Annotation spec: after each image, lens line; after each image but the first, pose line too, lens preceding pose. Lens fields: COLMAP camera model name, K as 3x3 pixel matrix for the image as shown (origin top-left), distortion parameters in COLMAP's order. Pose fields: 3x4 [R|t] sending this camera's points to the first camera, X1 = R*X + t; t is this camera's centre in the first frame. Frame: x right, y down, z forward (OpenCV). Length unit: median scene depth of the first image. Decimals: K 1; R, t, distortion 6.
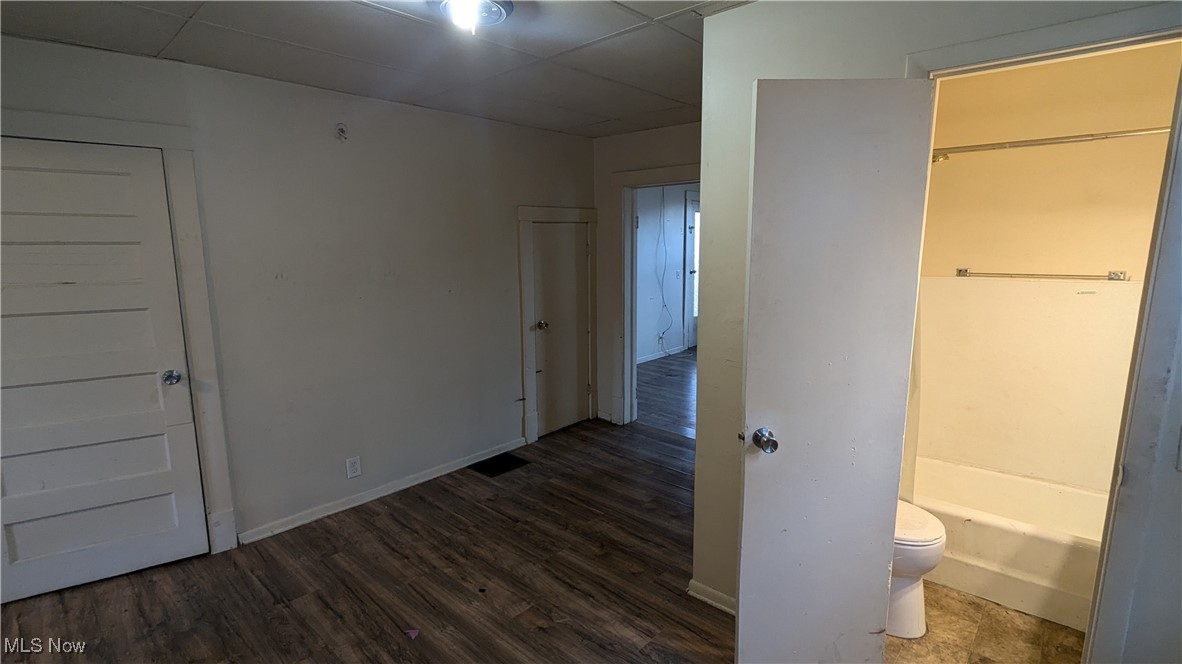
lens RADIAL K [[555.3, 0, 589.4], [0, 555.3, 329.7], [0, 0, 1]] dist [-0.003127, 0.000706]
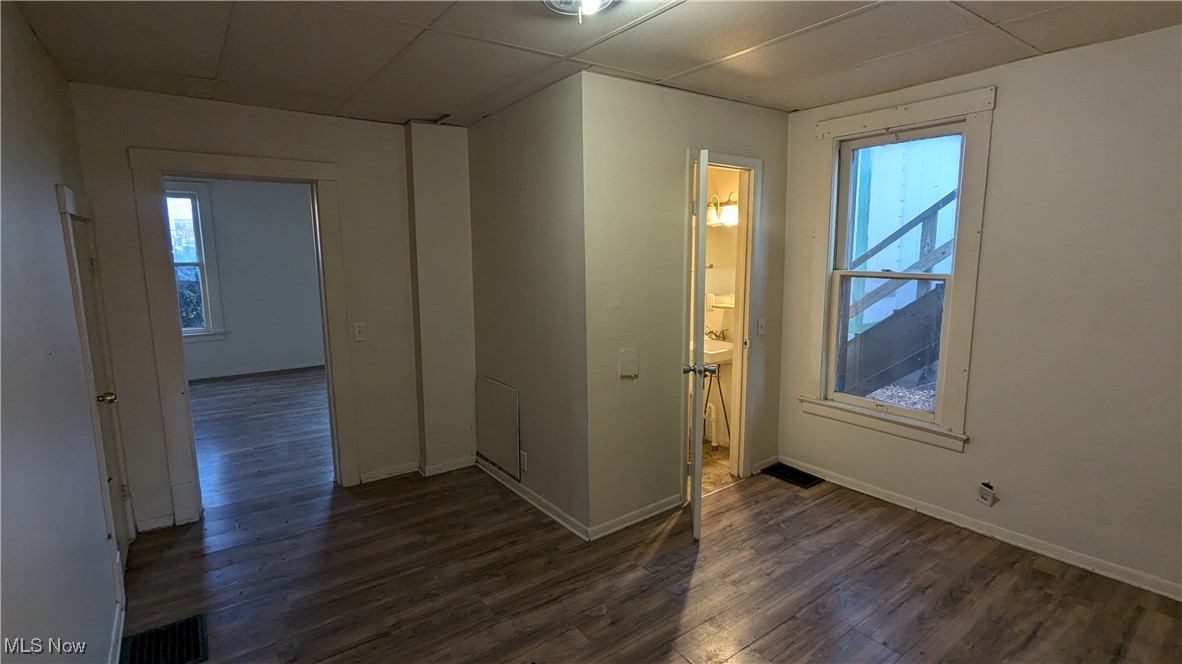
lens RADIAL K [[555.3, 0, 591.6], [0, 555.3, 334.0], [0, 0, 1]] dist [-0.003127, 0.000706]
pose [[0.202692, -0.143107, 0.968729, -0.848031], [0.163221, 0.980362, 0.110674, -0.090897], [-0.965544, 0.135685, 0.222069, 0.613181]]
